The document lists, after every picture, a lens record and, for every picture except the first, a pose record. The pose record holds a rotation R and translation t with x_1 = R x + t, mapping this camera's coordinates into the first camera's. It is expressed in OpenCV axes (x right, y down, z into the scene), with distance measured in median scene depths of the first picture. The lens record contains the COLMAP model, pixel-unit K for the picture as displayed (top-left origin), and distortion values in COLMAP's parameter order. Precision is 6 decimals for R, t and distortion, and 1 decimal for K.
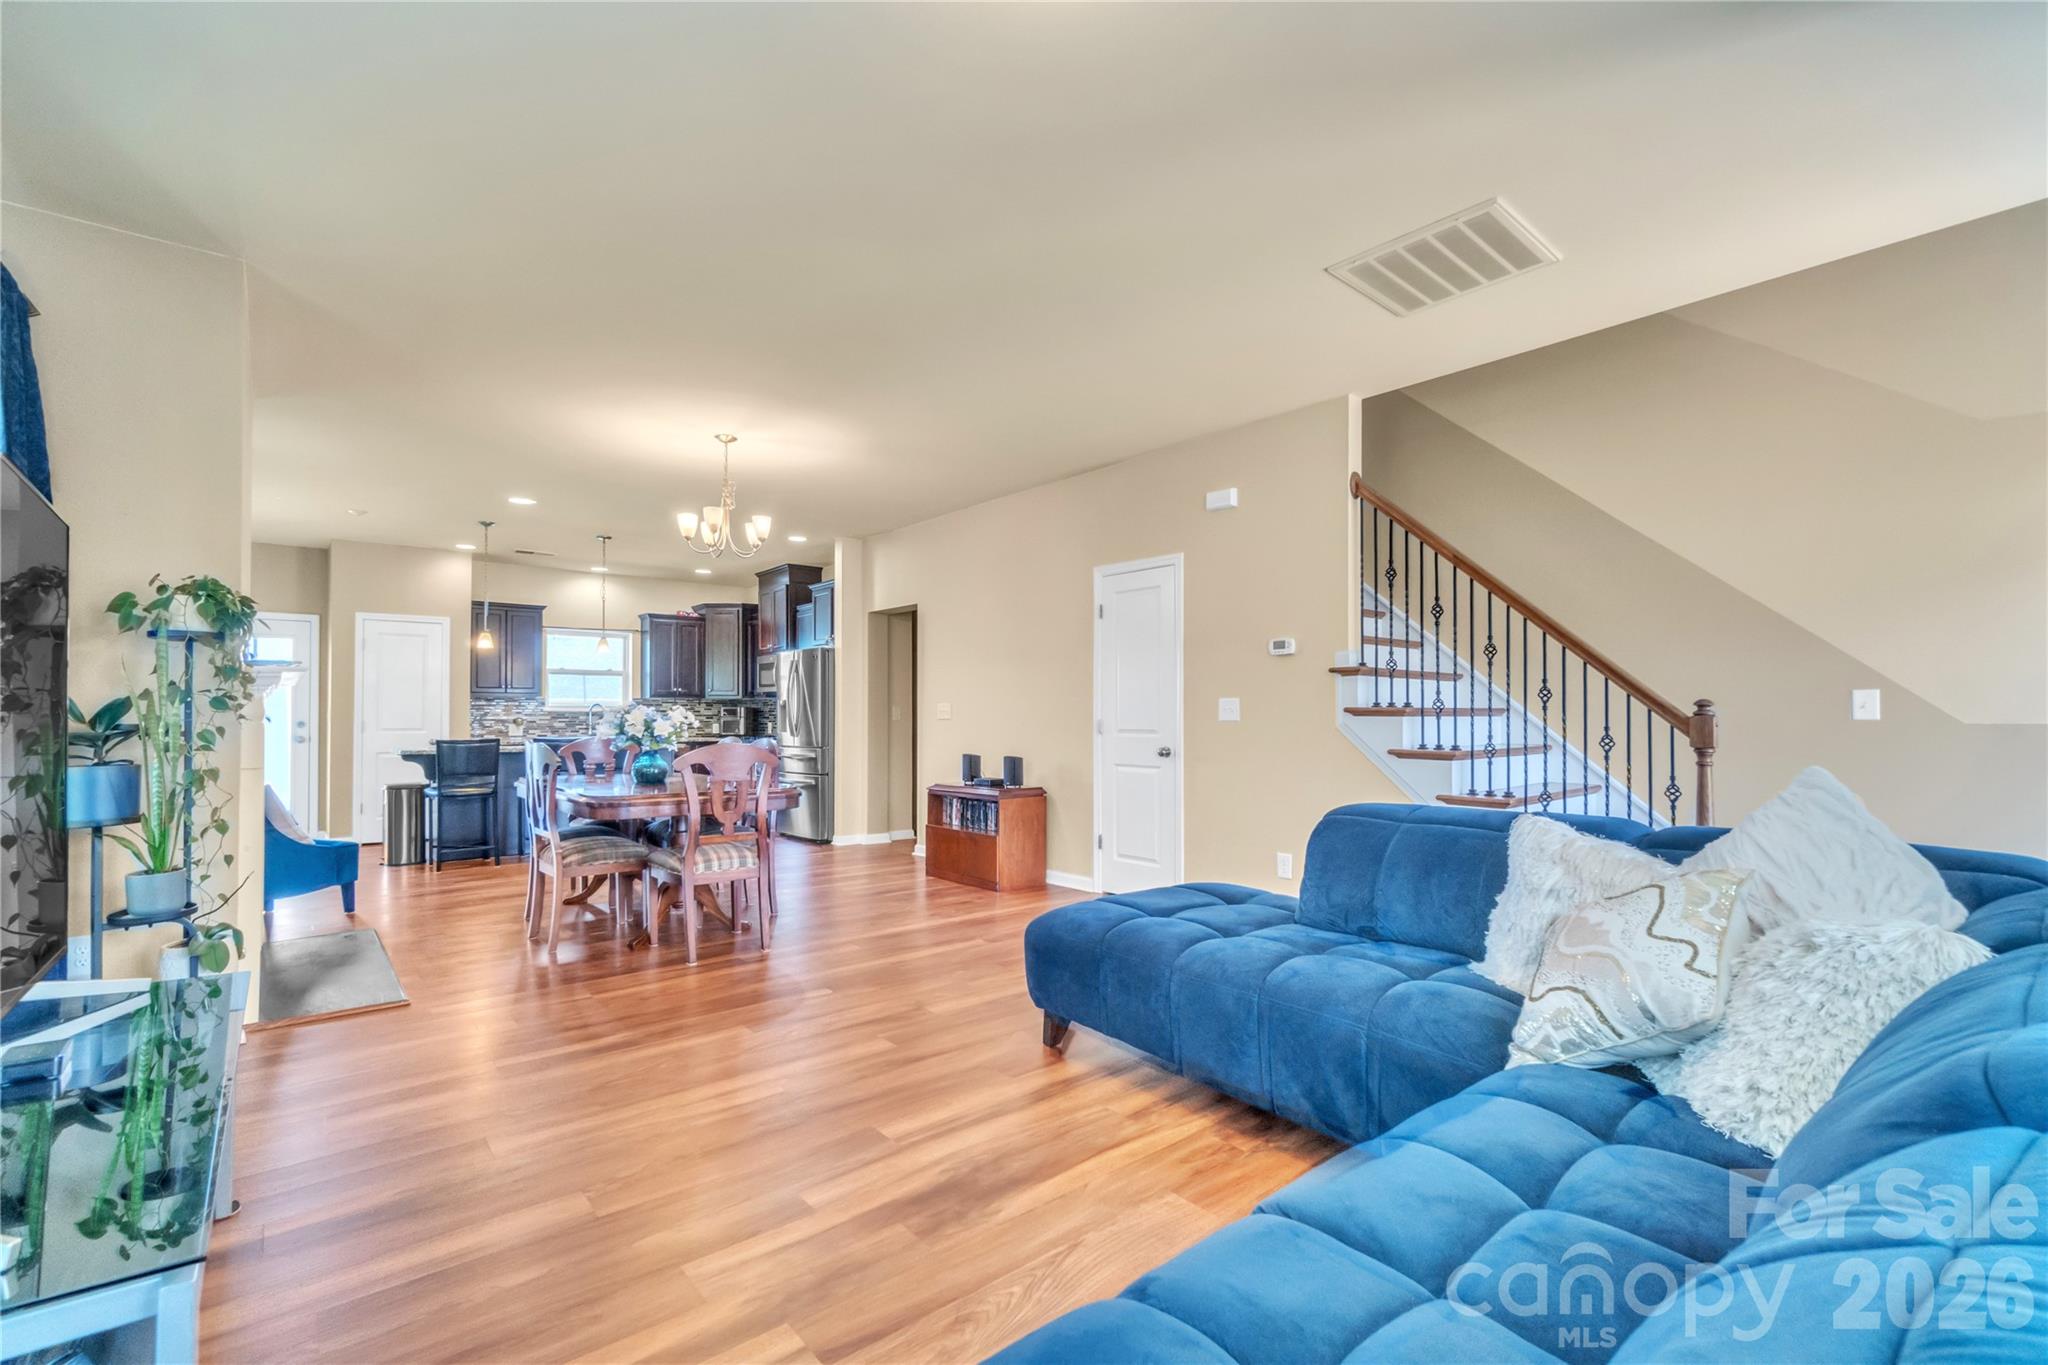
lens RADIAL K [[908.9, 0, 1019.2], [0, 908.9, 701.2], [0, 0, 1]] dist [-0.007318, 0.001544]
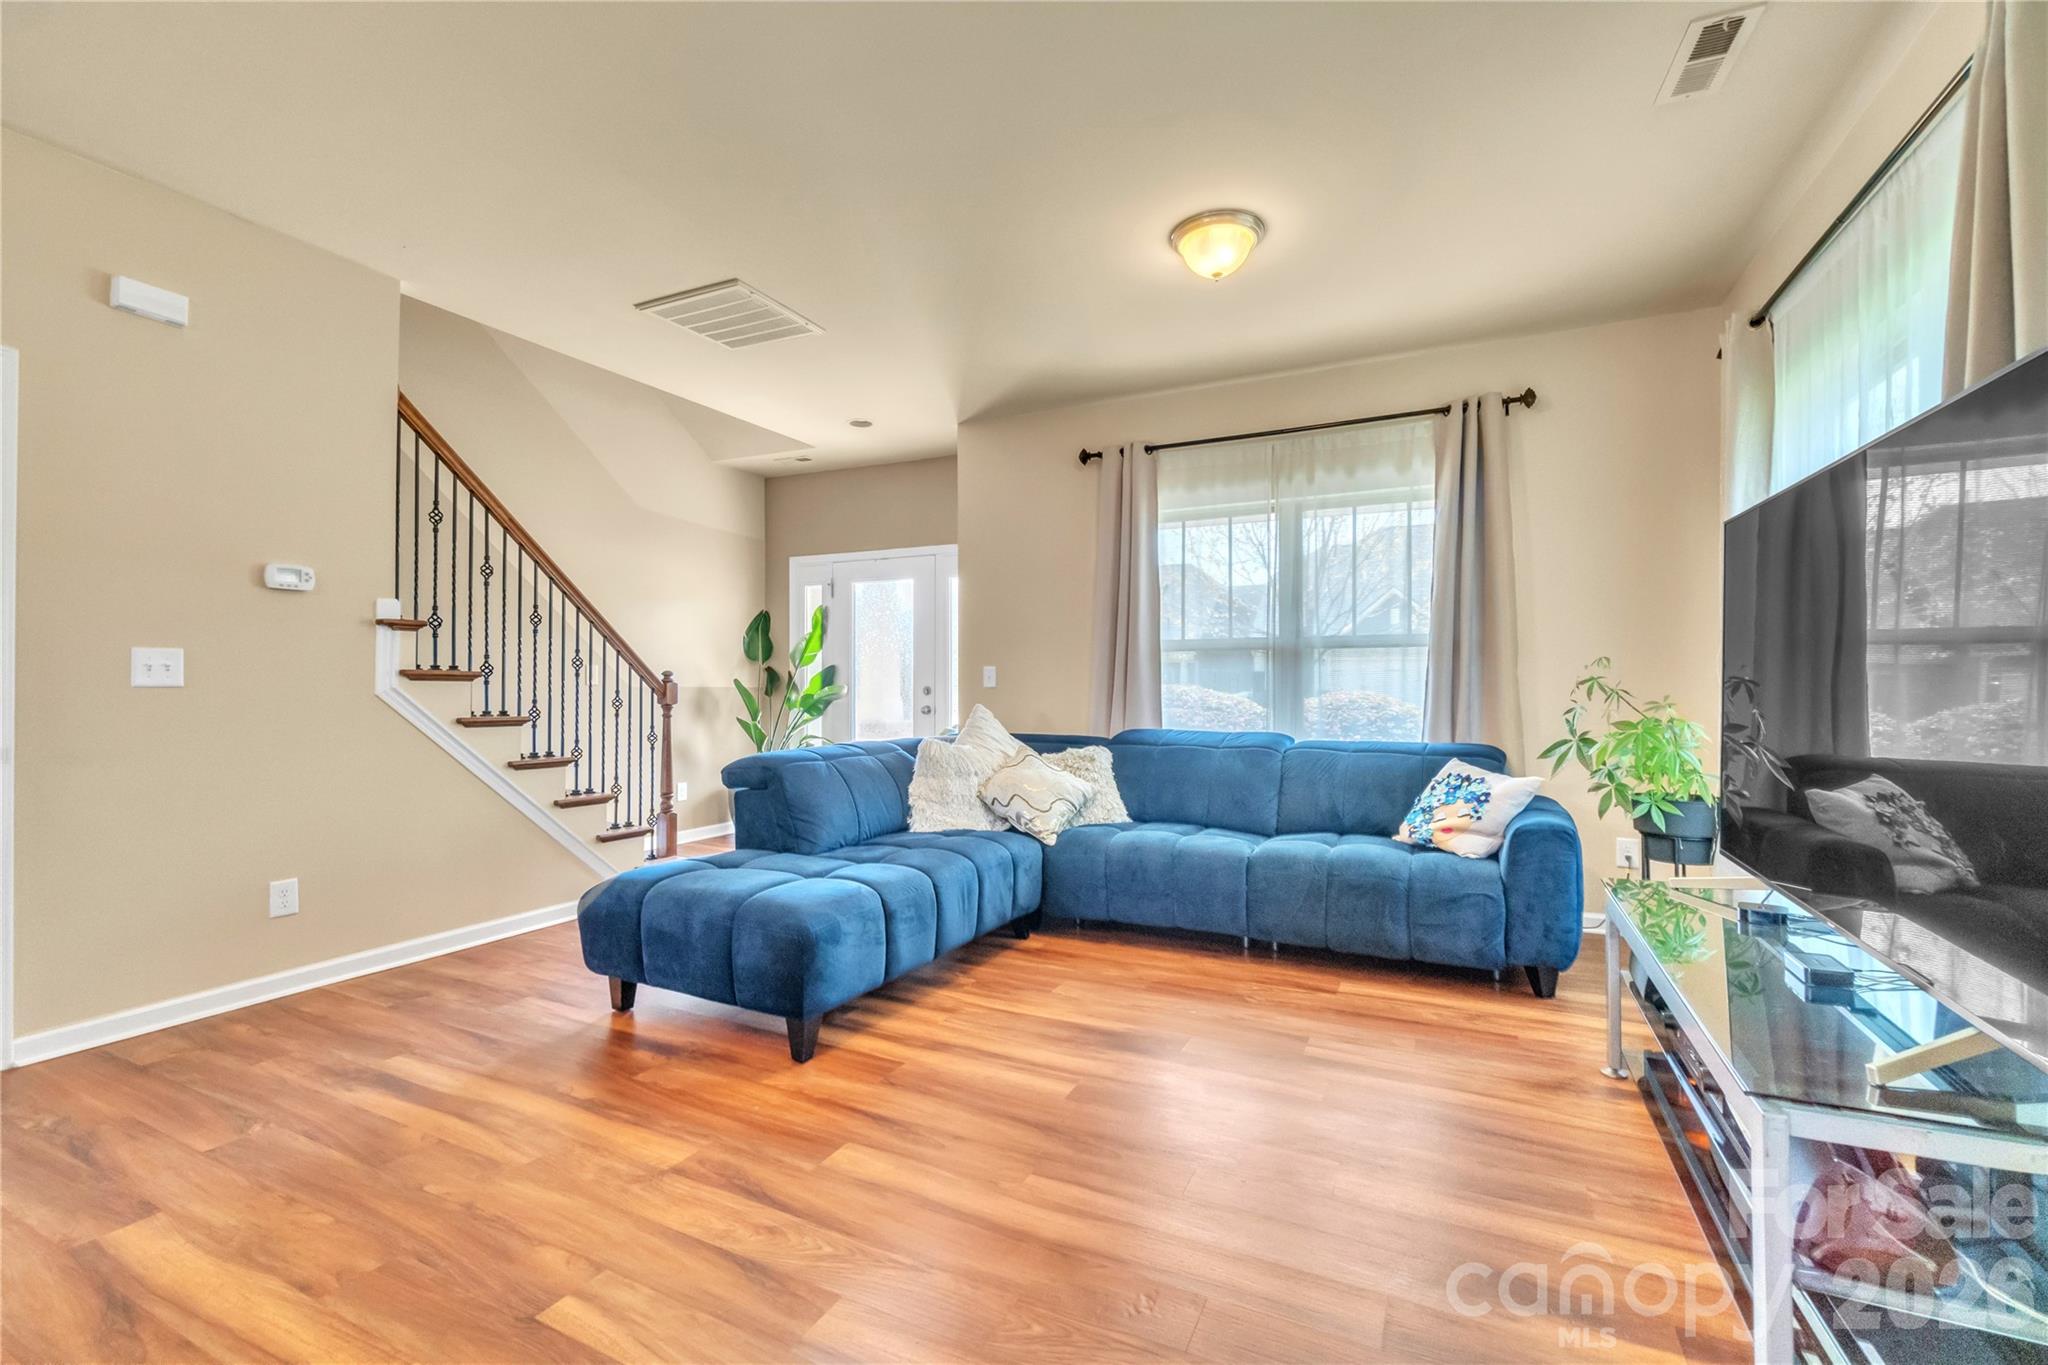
lens RADIAL K [[886.8, 0, 1018.7], [0, 886.8, 677.9], [0, 0, 1]] dist [-0.008588, 0.001497]
pose [[-0.405707, 0.009848, 0.913950, -0.412698], [-0.016262, 0.999706, -0.017991, 0.013888], [-0.913858, -0.022162, -0.405428, 0.583069]]
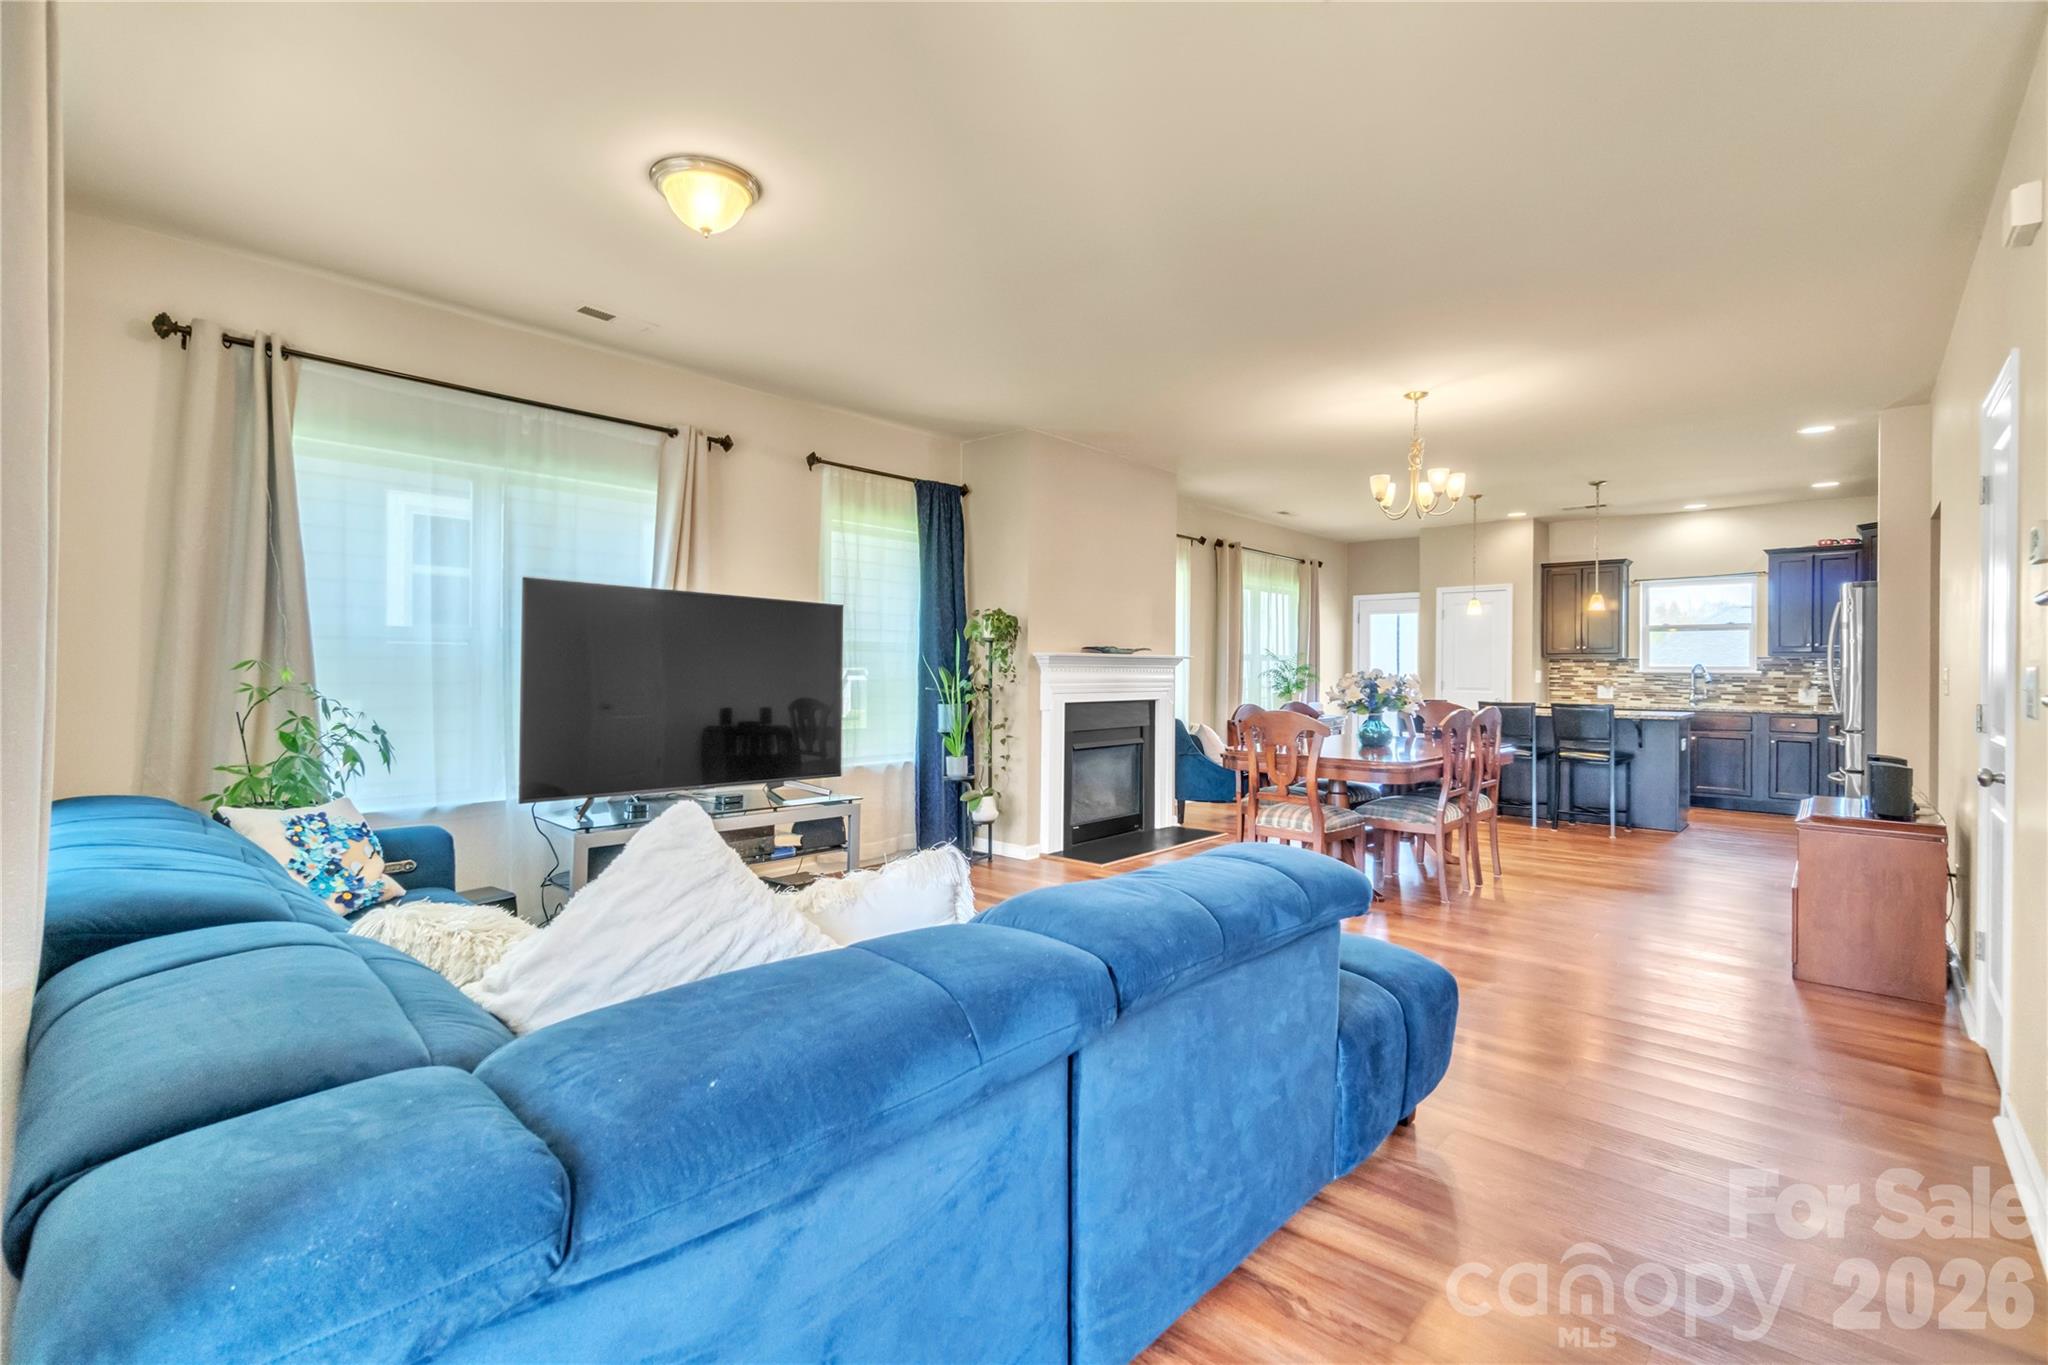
lens RADIAL K [[908.9, 0, 991.9], [0, 908.9, 669.8], [0, 0, 1]] dist [-0.007318, 0.001544]
pose [[0.119919, 0.003597, -0.992777, 0.482194], [0.012392, 0.999910, 0.005119, -0.006825], [0.992706, -0.012917, 0.119864, 0.367291]]
